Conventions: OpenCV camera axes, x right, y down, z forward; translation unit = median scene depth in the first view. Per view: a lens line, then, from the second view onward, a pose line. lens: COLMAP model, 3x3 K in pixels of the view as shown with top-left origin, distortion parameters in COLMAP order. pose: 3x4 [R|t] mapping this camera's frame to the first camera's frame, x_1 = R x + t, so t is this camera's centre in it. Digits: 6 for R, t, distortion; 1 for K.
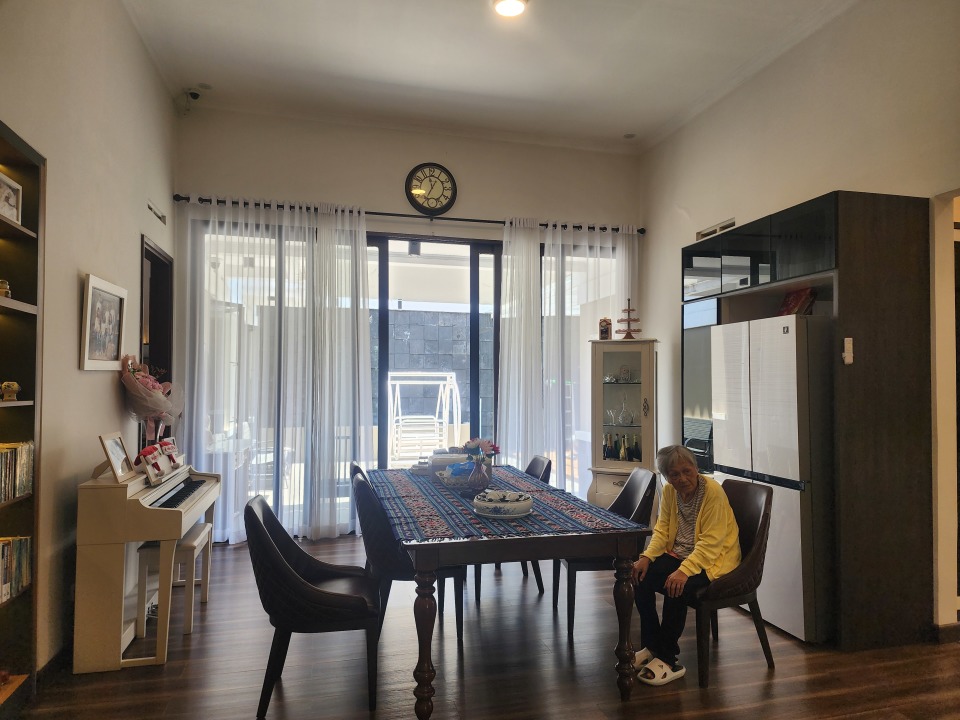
lens RADIAL K [[643.9, 0, 480.0], [0, 643.9, 360.0], [0, 0, 1]] dist [-0.001191, -0.002134]
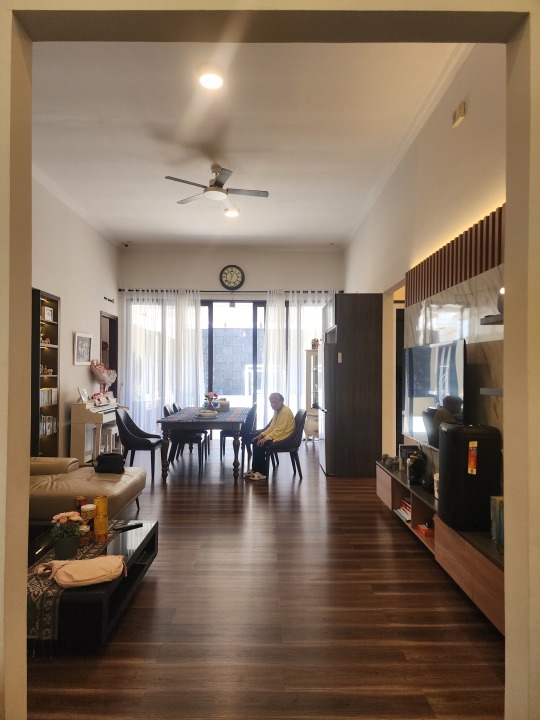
lens RADIAL K [[482.9, 0, 270.0], [0, 482.9, 360.0], [0, 0, 1]] dist [-0.001191, -0.002134]
pose [[0.969077, -0.003980, -0.246726, 0.459779], [0.007560, 0.999879, 0.013562, -0.018783], [0.246642, -0.015007, 0.968990, -0.528666]]
